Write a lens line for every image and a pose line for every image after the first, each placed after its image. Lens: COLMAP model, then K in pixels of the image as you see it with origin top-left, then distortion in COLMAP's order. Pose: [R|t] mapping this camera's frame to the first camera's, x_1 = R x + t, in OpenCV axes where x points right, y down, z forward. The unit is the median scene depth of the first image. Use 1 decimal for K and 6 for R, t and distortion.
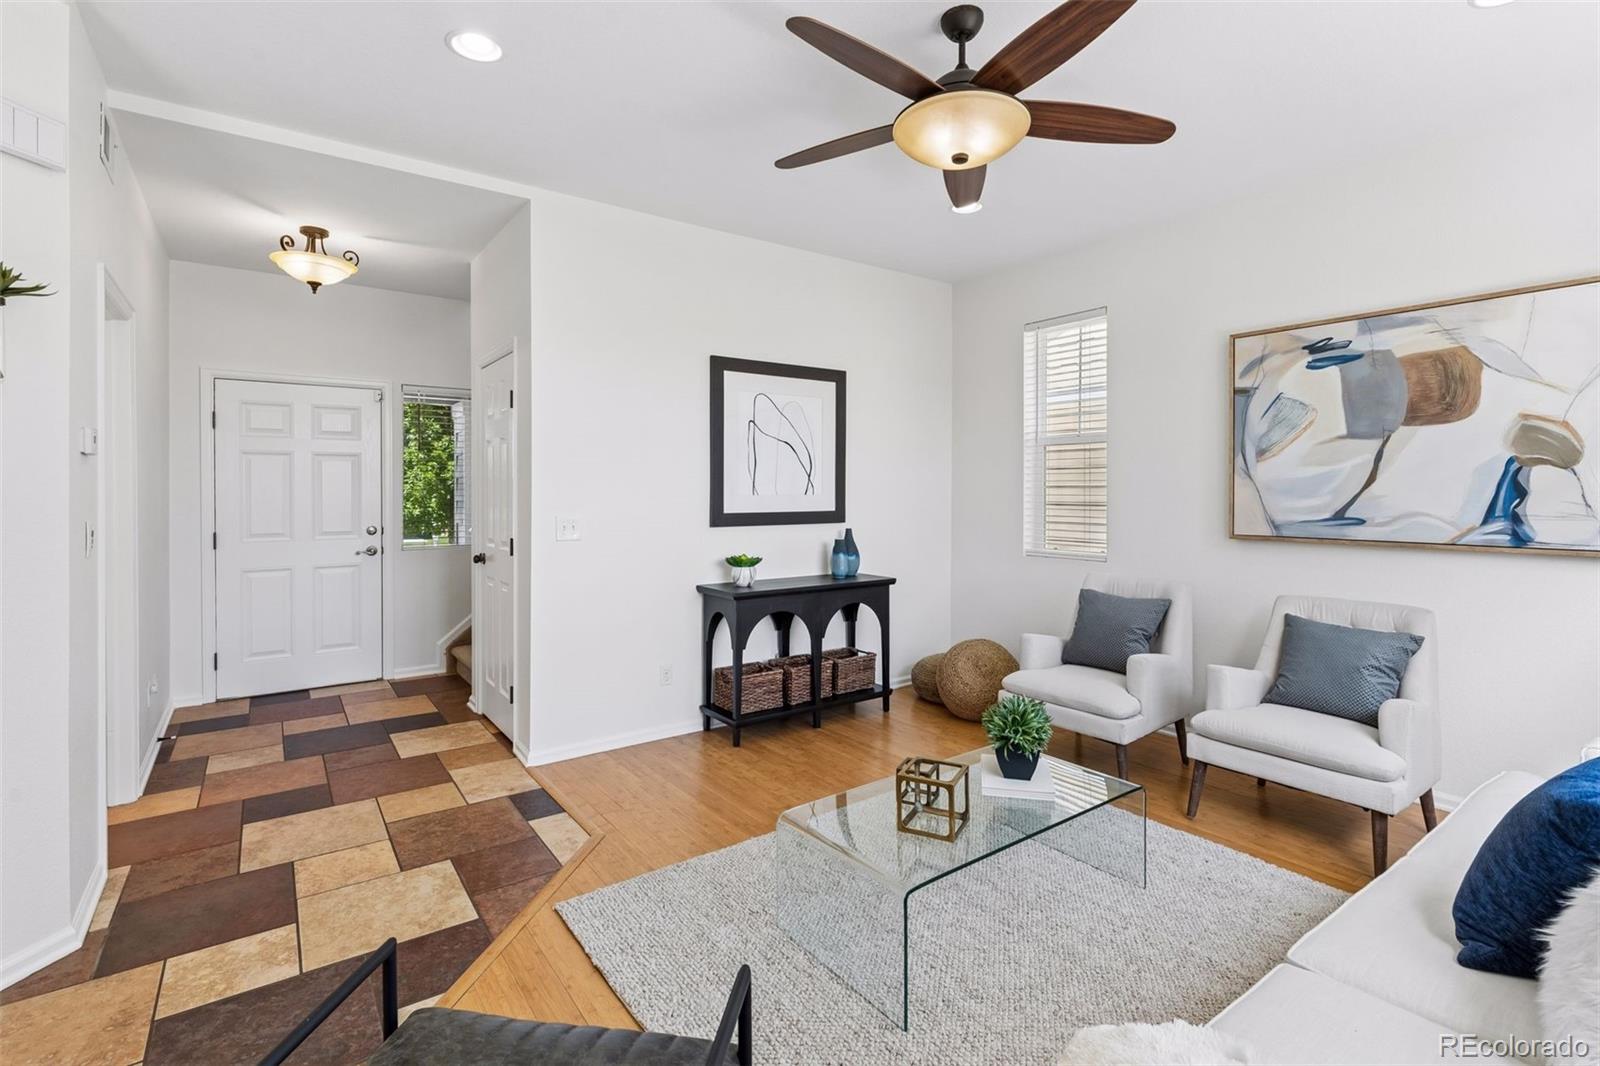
lens RADIAL K [[741.7, 0, 810.8], [0, 741.7, 494.9], [0, 0, 1]] dist [-0.001400, -0.000429]
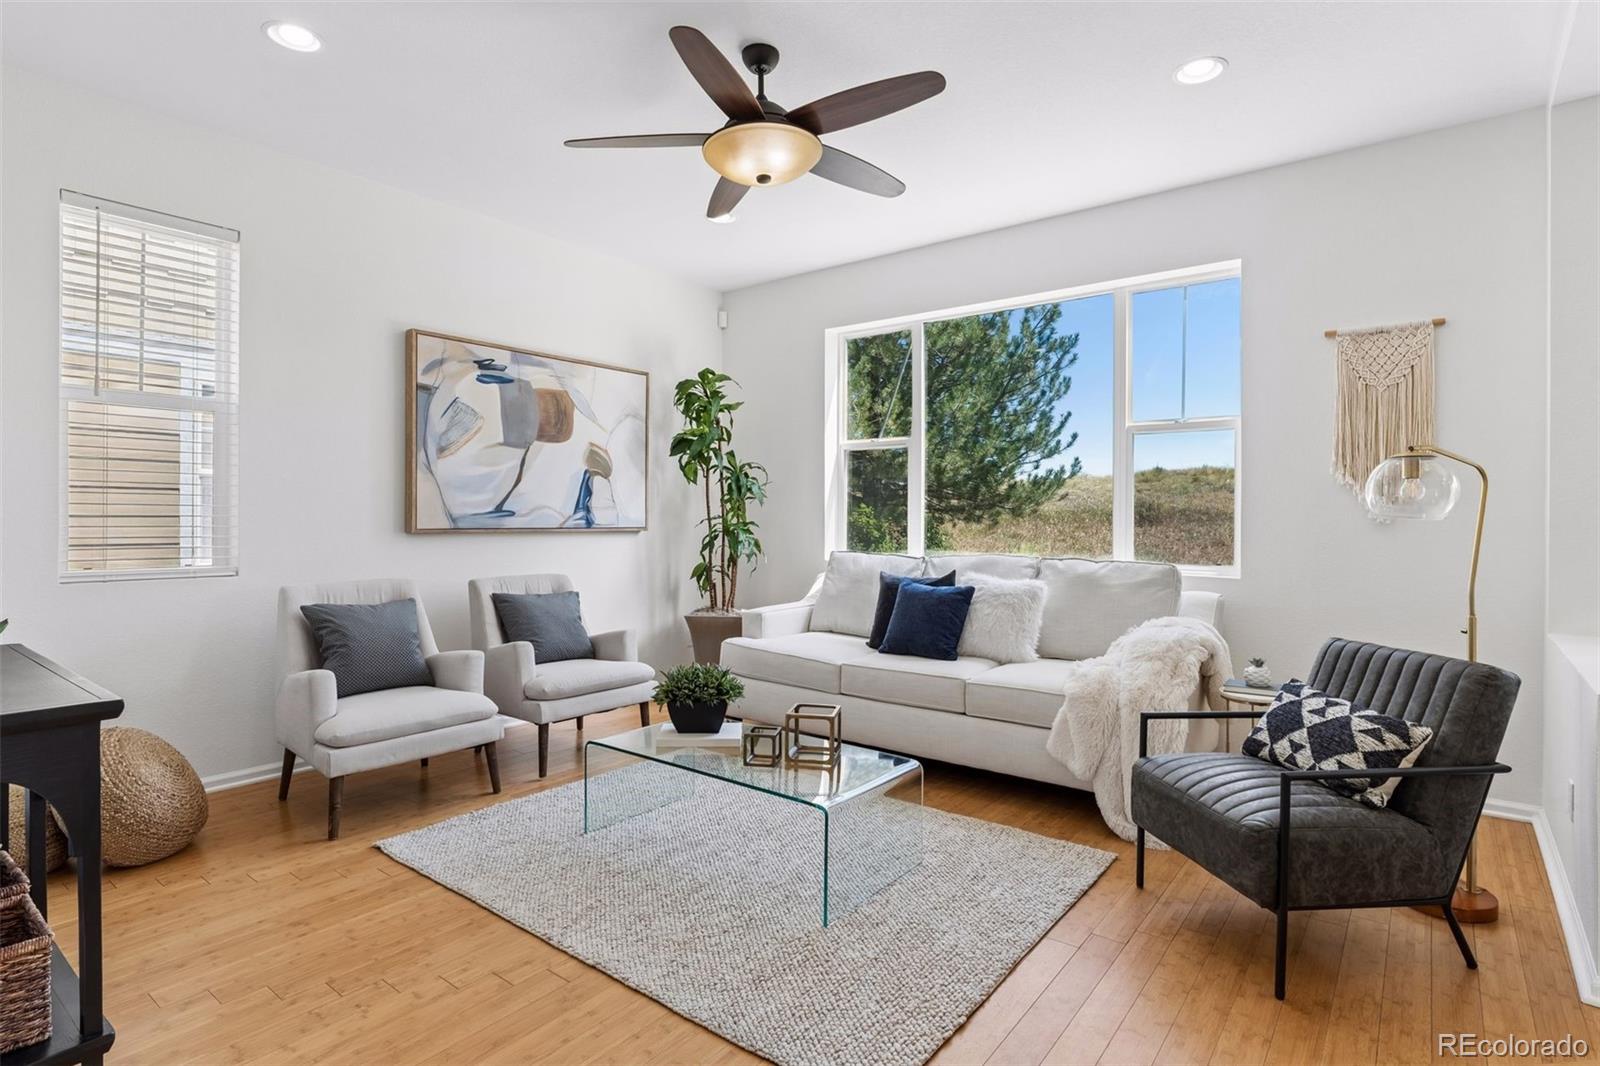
lens RADIAL K [[810.9, 0, 812.5], [0, 810.9, 517.2], [0, 0, 1]] dist [-0.010143, 0.000330]
pose [[-0.265259, -0.001360, 0.964176, -0.680035], [-0.000651, 0.999999, 0.001231, 0.038674], [-0.964177, -0.000301, -0.265260, 0.843701]]
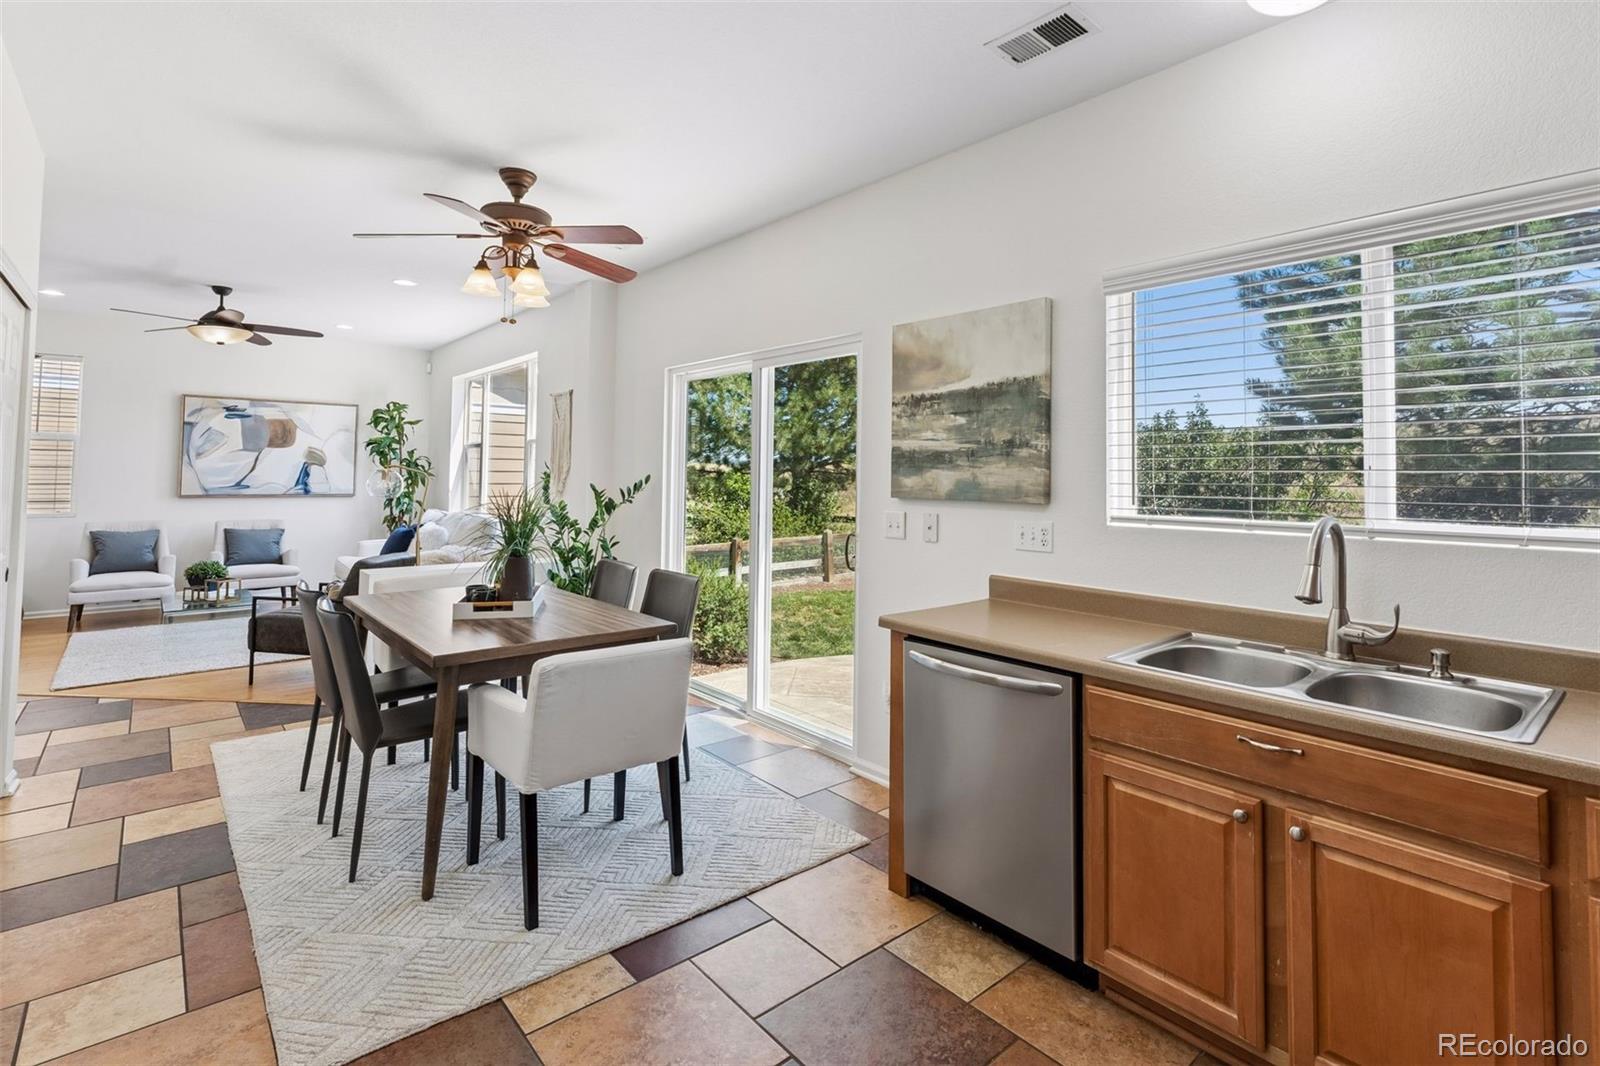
lens RADIAL K [[741.7, 0, 801.1], [0, 741.7, 446.0], [0, 0, 1]] dist [-0.001400, -0.000429]
pose [[-0.084269, 0.040002, 0.995640, -1.678017], [-0.003323, 0.999177, -0.040425, -0.003434], [-0.996438, -0.006715, -0.084066, -0.523679]]
